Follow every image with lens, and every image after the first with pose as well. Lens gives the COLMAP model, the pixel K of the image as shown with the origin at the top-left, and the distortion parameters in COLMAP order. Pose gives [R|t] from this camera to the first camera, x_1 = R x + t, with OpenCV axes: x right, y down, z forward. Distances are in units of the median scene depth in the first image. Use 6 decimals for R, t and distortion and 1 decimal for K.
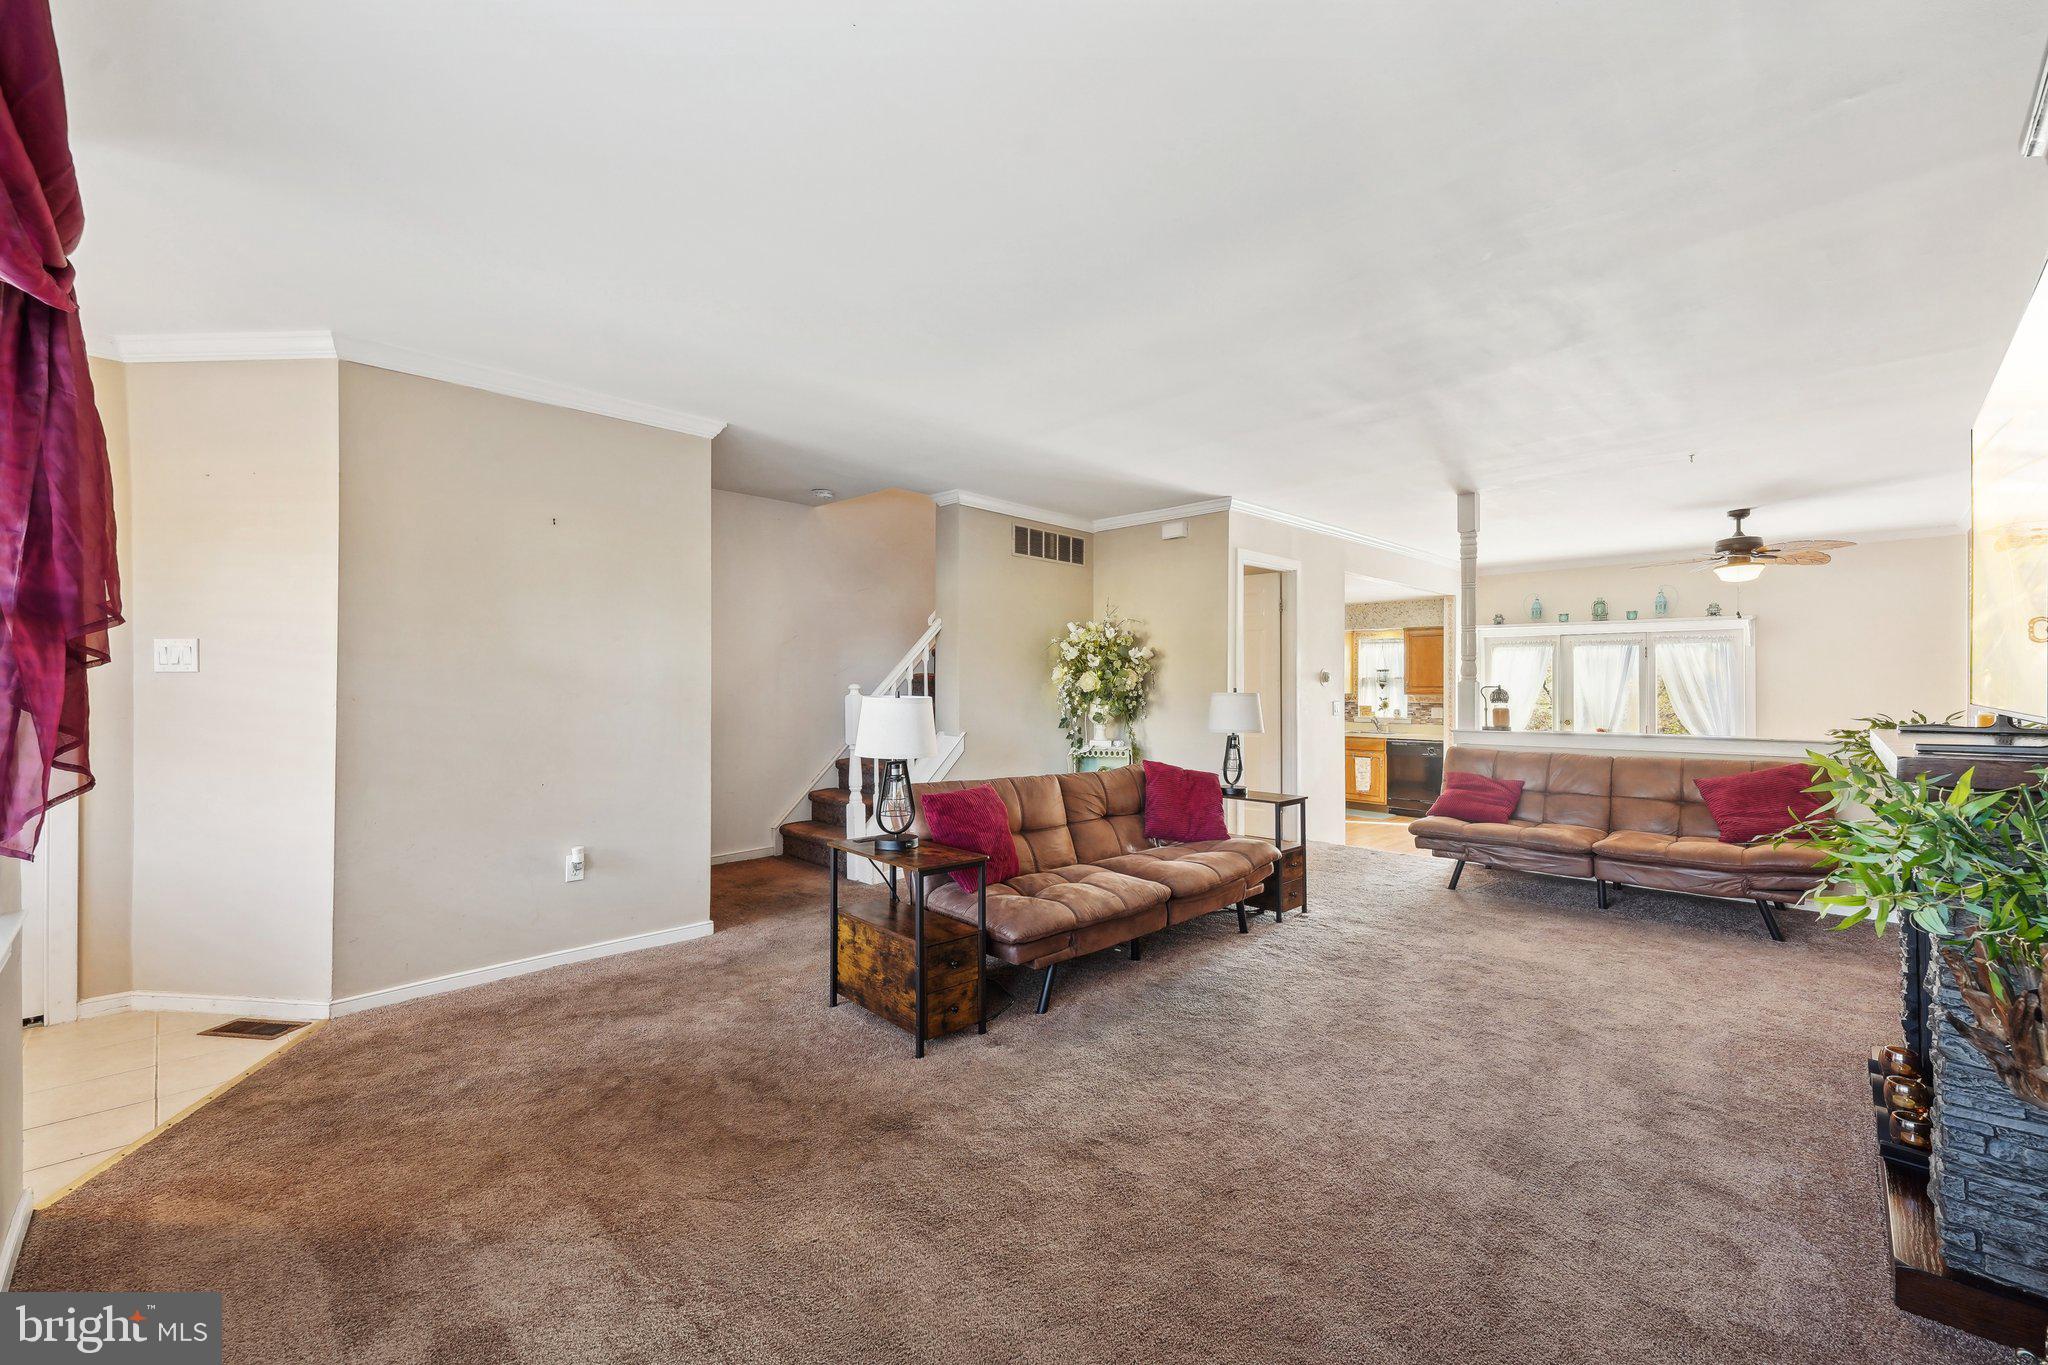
lens RADIAL K [[833.4, 0, 1022.0], [0, 833.4, 682.7], [0, 0, 1]] dist [0.021057, -0.000862]
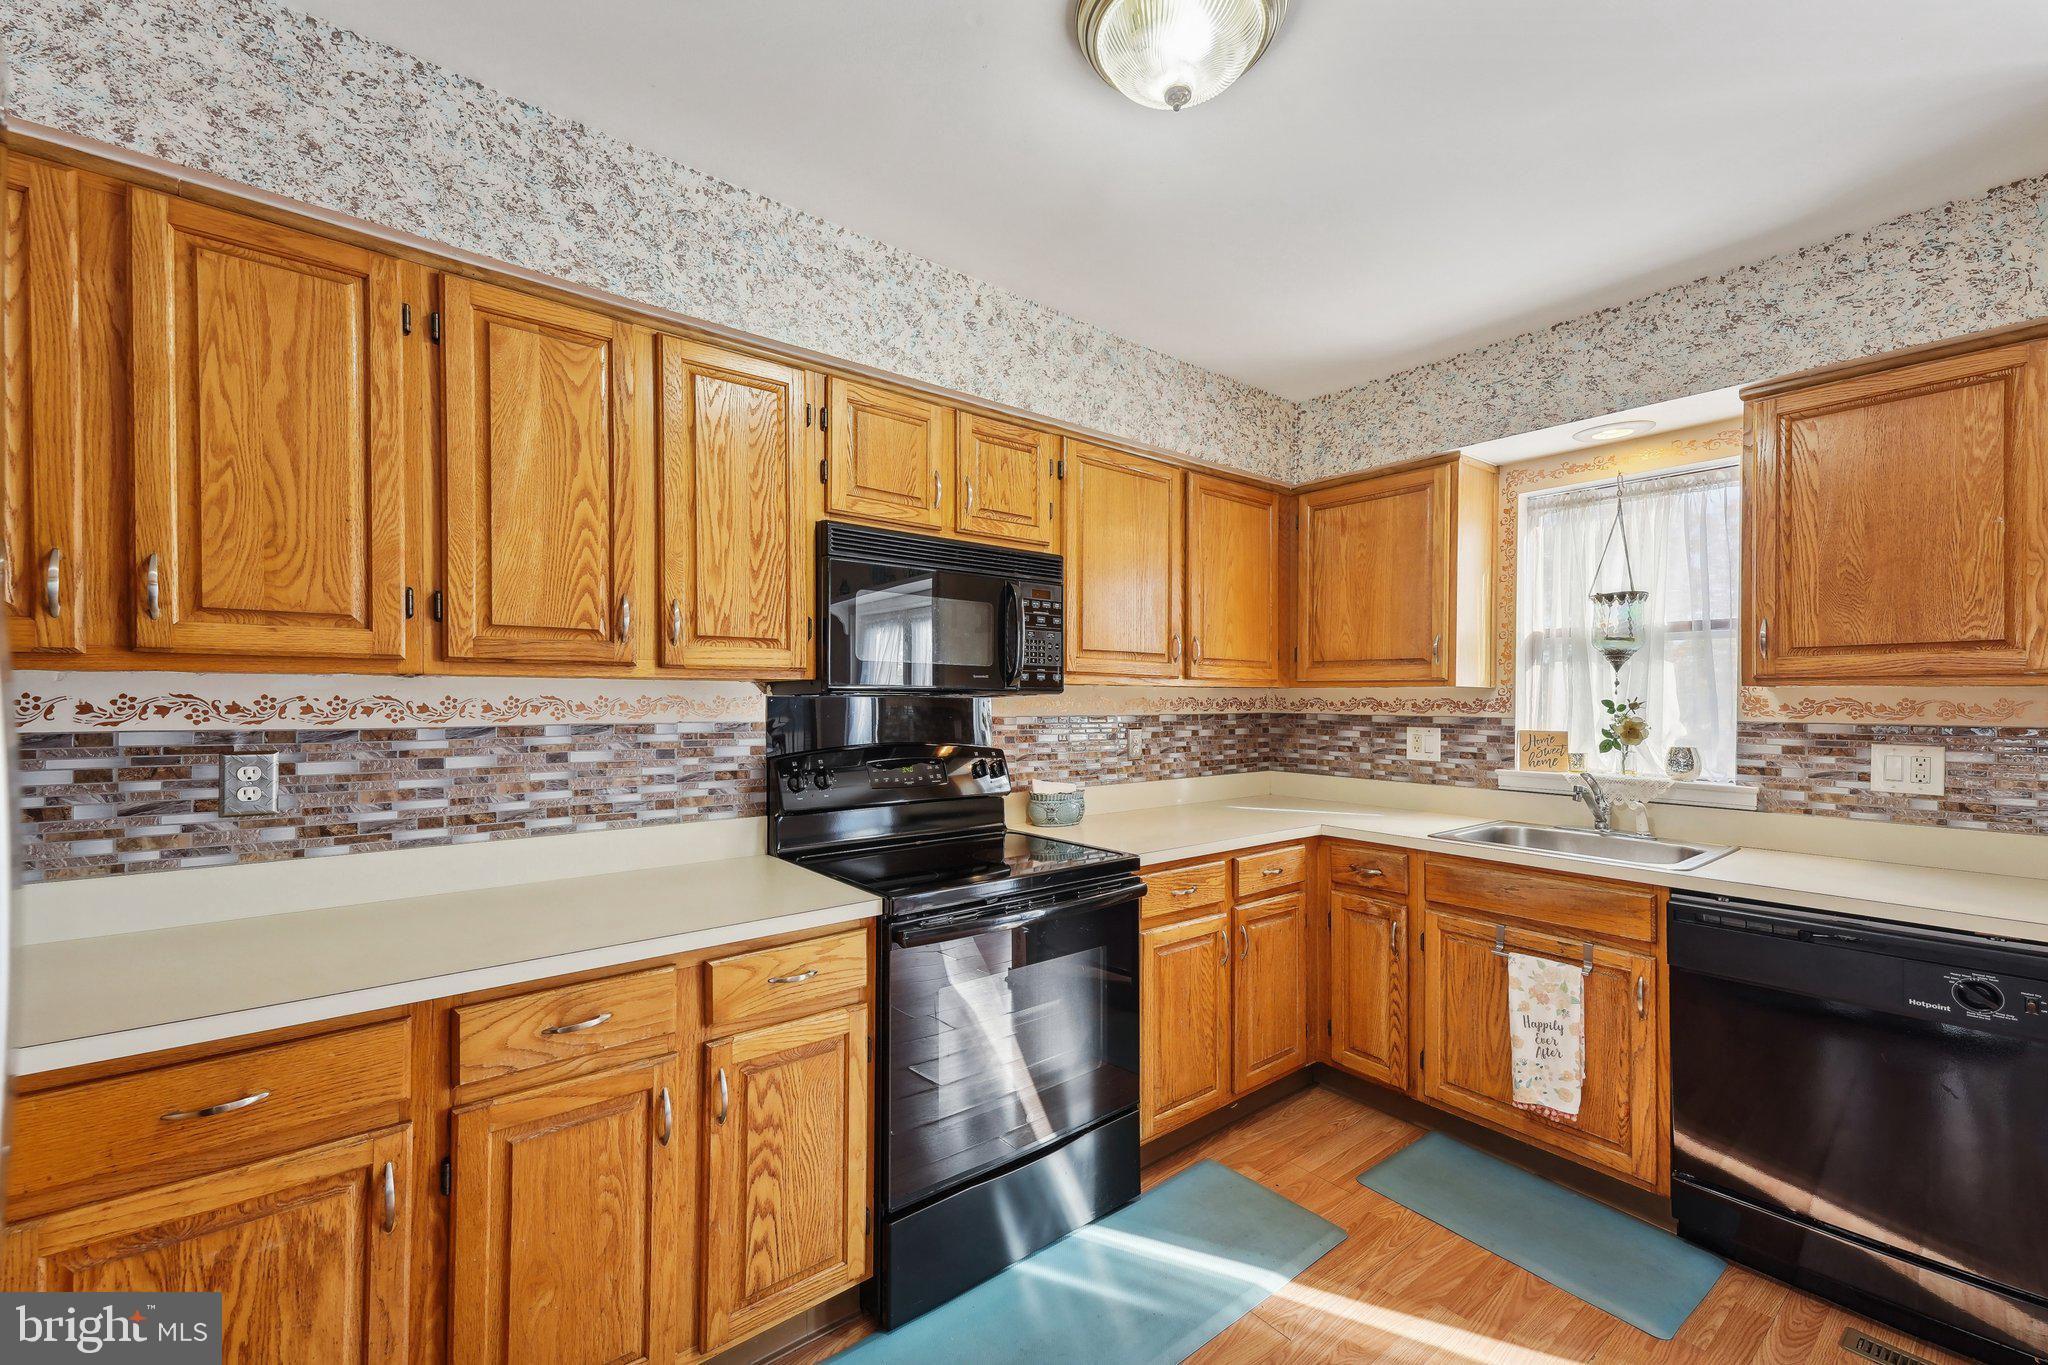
lens RADIAL K [[833.4, 0, 1014.9], [0, 833.4, 698.8], [0, 0, 1]] dist [0.021057, -0.000862]
pose [[0.990419, -0.000932, -0.138092, 0.342620], [0.000750, 0.999999, -0.001370, 0.020546], [0.138093, 0.001253, 0.990418, 0.870267]]
